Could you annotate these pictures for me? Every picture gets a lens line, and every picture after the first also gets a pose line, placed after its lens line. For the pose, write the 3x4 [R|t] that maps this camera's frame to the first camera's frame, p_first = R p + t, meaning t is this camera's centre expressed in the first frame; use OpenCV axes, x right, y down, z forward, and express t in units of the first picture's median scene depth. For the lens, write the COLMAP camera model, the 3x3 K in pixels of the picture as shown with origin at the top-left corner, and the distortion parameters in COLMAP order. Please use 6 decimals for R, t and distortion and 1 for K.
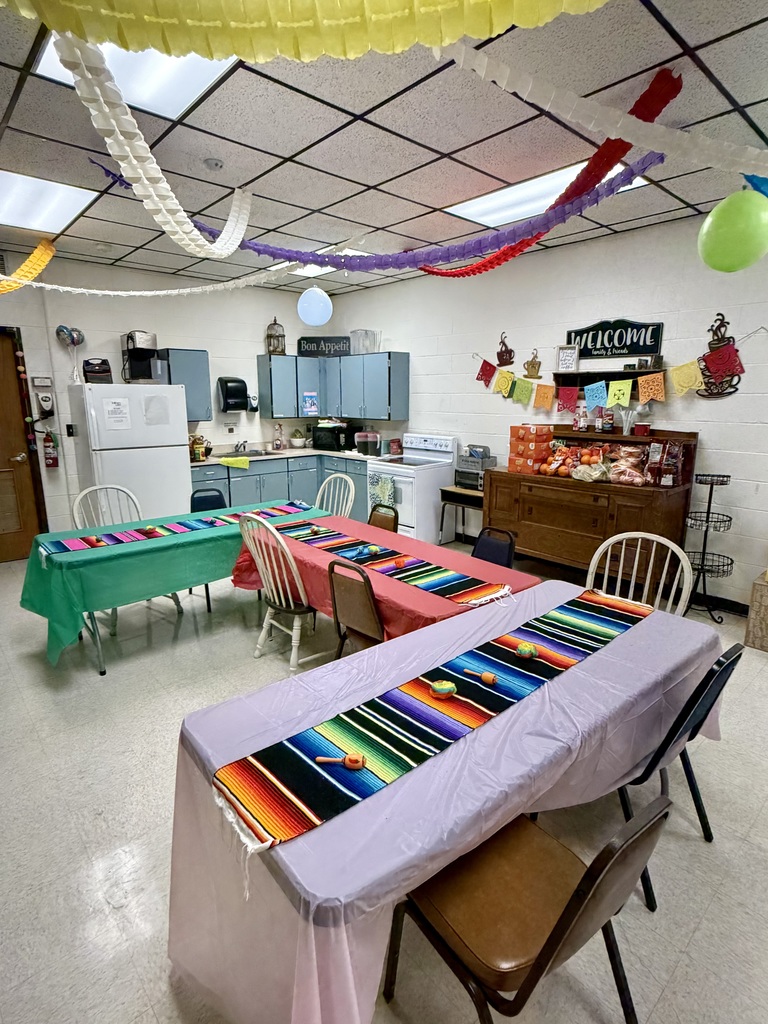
lens RADIAL K [[536.9, 0, 383.0], [0, 536.9, 508.5], [0, 0, 1]] dist [0.003942, 0.001143]
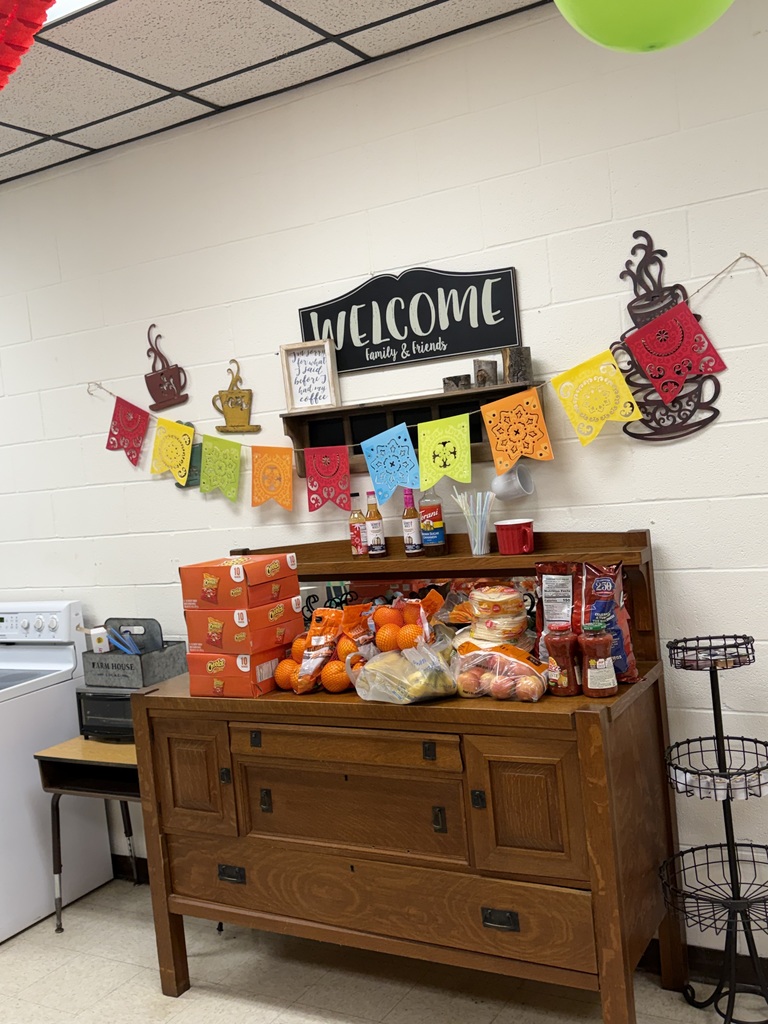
lens RADIAL K [[1006.2, 0, 384.0], [0, 1006.2, 512.0], [0, 0, 1]] dist [0.133573, -0.004404]
pose [[0.949177, -0.112233, 0.294051, 0.179301], [0.160659, 0.976149, -0.146021, -0.072184], [-0.270649, 0.185842, 0.944570, 0.333976]]
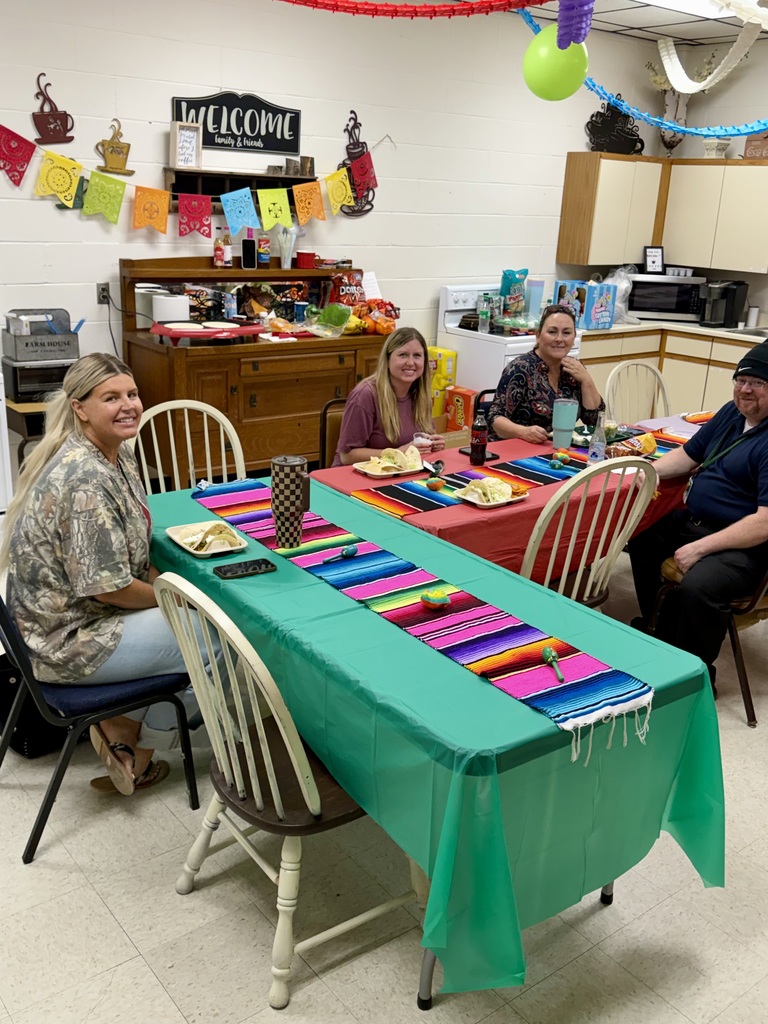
lens RADIAL K [[967.8, 0, 384.0], [0, 967.8, 512.0], [0, 0, 1]] dist [0.078409, -0.181719]
pose [[0.073989, -0.306140, 0.949107, -0.863693], [0.166911, 0.942092, 0.290865, -0.184805], [-0.983192, 0.136895, 0.120803, 0.753798]]
